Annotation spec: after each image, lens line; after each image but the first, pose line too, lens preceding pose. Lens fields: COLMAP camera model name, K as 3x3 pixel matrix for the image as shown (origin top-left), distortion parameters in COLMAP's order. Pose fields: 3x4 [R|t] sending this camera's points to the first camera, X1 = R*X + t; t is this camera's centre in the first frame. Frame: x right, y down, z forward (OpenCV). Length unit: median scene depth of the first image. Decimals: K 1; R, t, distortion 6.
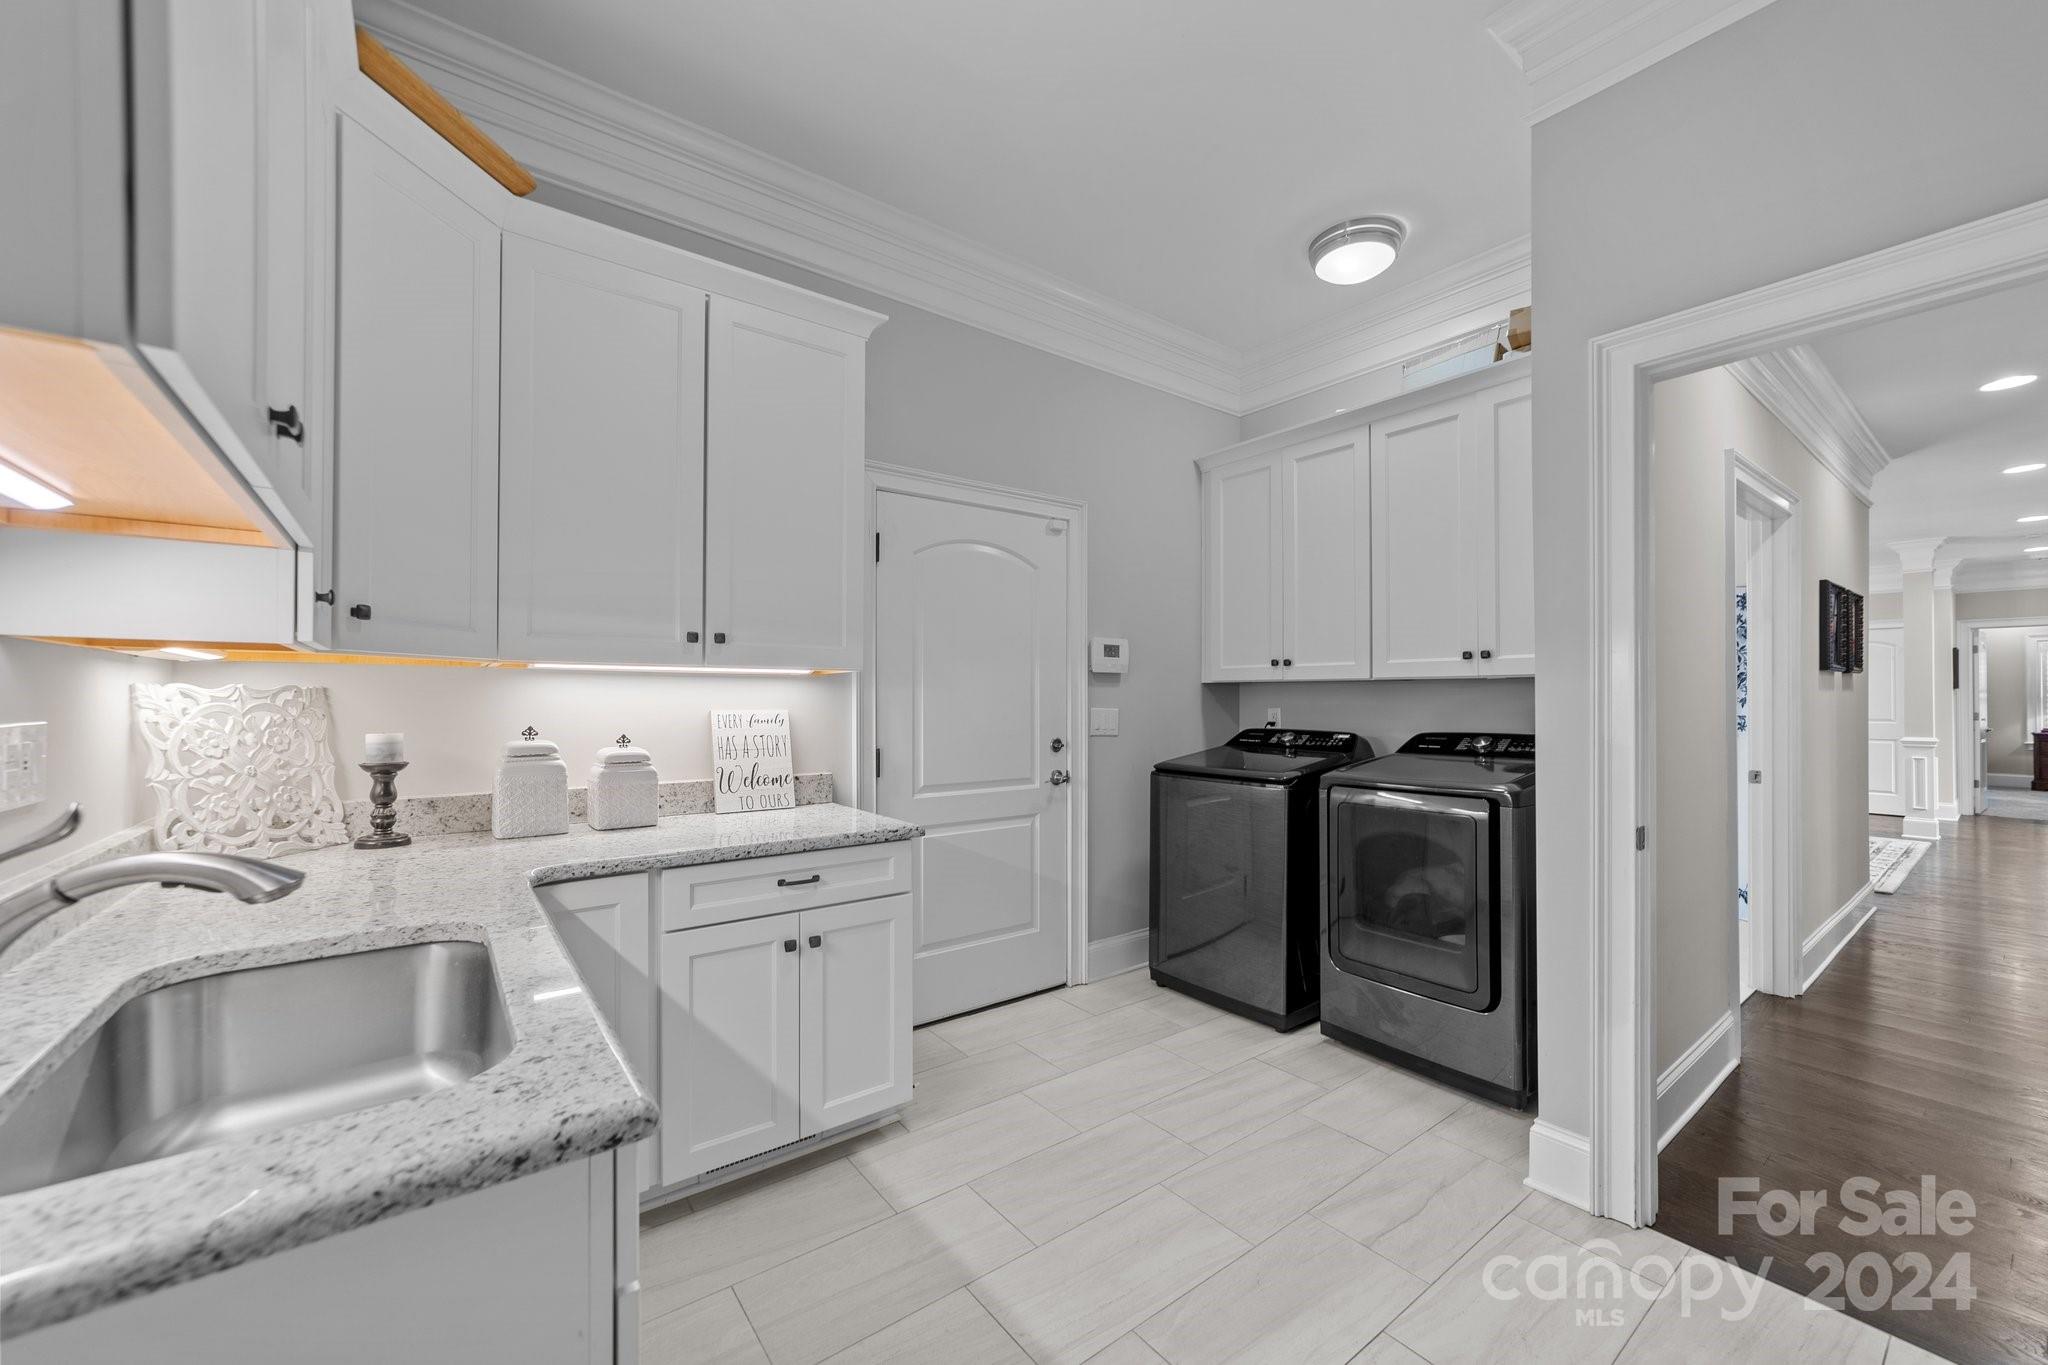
lens RADIAL K [[786.0, 0, 1020.5], [0, 786.0, 693.8], [0, 0, 1]] dist [-0.019541, 0.008151]
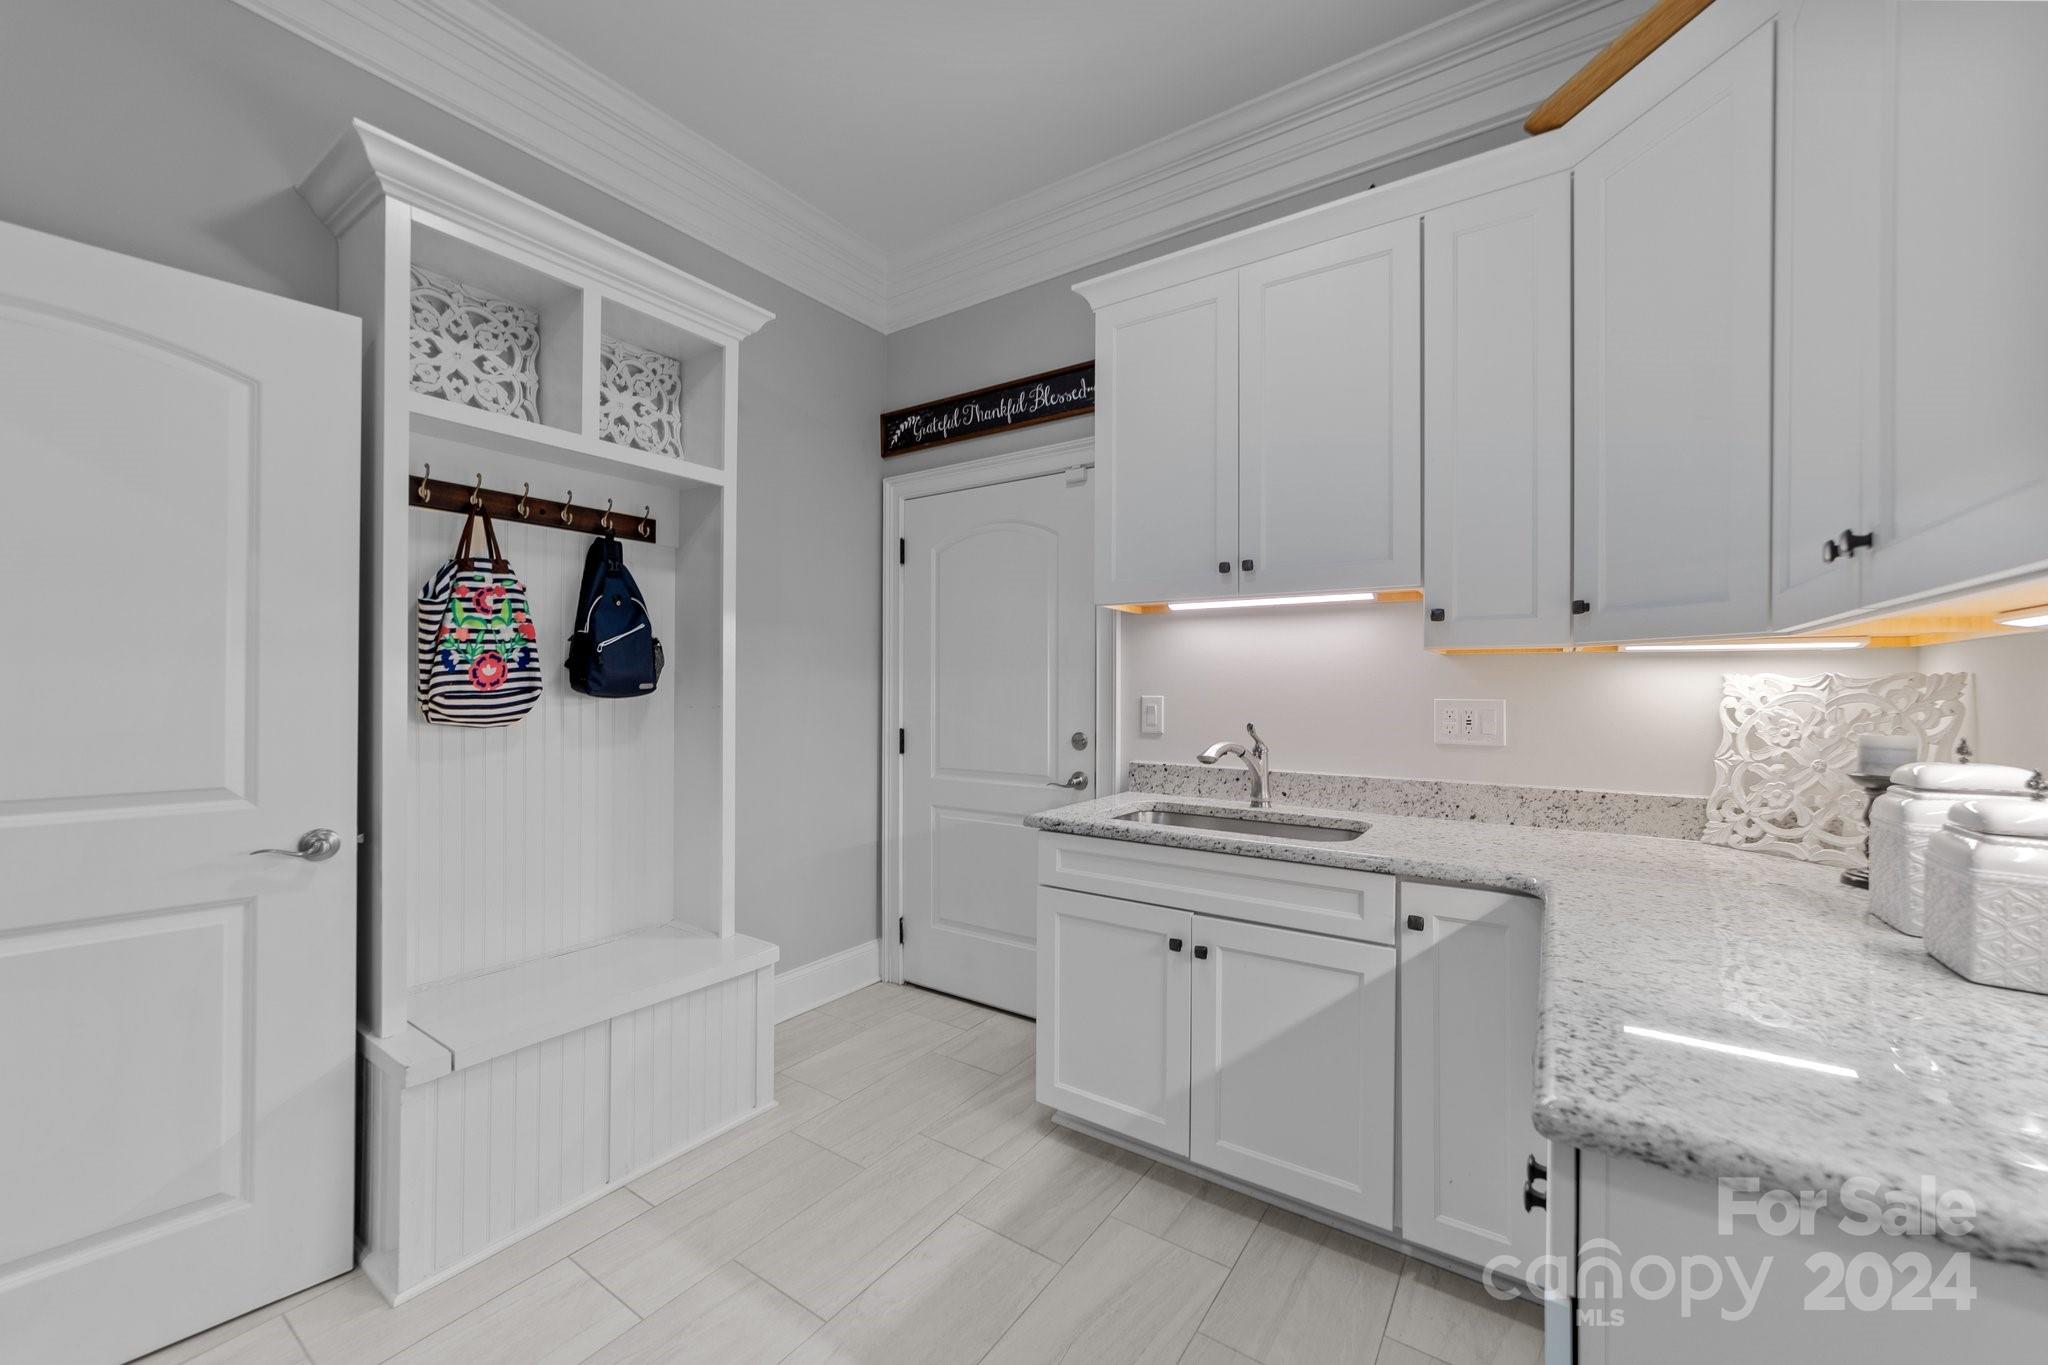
lens RADIAL K [[786.0, 0, 1022.9], [0, 786.0, 685.4], [0, 0, 1]] dist [-0.019541, 0.008151]
pose [[-0.947425, -0.001871, -0.319974, 0.216764], [0.000065, 0.999982, -0.006037, 0.008511], [0.319979, -0.005740, -0.947407, 1.599979]]
